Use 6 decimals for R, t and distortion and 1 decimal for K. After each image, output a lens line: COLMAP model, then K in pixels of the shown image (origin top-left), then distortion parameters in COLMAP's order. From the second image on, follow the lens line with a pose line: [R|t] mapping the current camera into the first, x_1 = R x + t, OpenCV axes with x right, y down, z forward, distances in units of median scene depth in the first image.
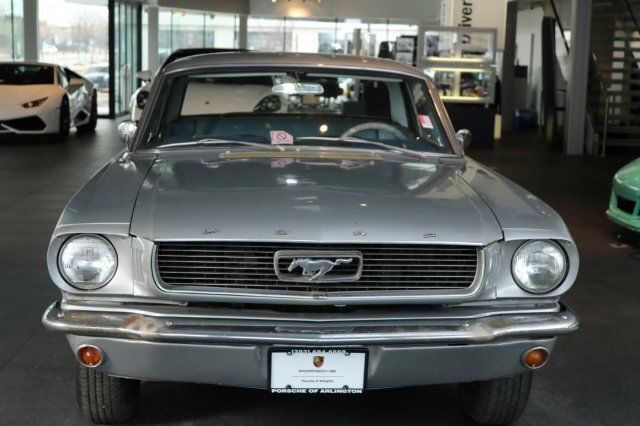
lens RADIAL K [[1142.5, 0, 320.0], [0, 1142.5, 213.0], [0, 0, 1]] dist [0.009748, 0.036170]
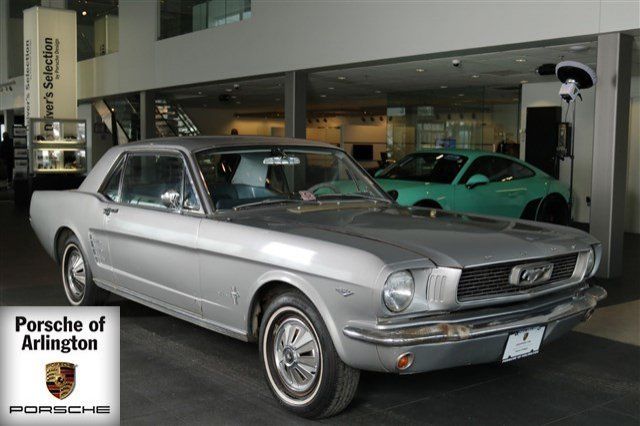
lens RADIAL K [[775.1, 0, 320.0], [0, 775.1, 213.0], [0, 0, 1]] dist [-0.063970, 0.007122]
pose [[0.797743, -0.063510, 0.599644, -0.814785], [0.088119, 0.996041, -0.011736, -0.045283], [-0.596525, 0.062202, 0.800181, 0.329967]]
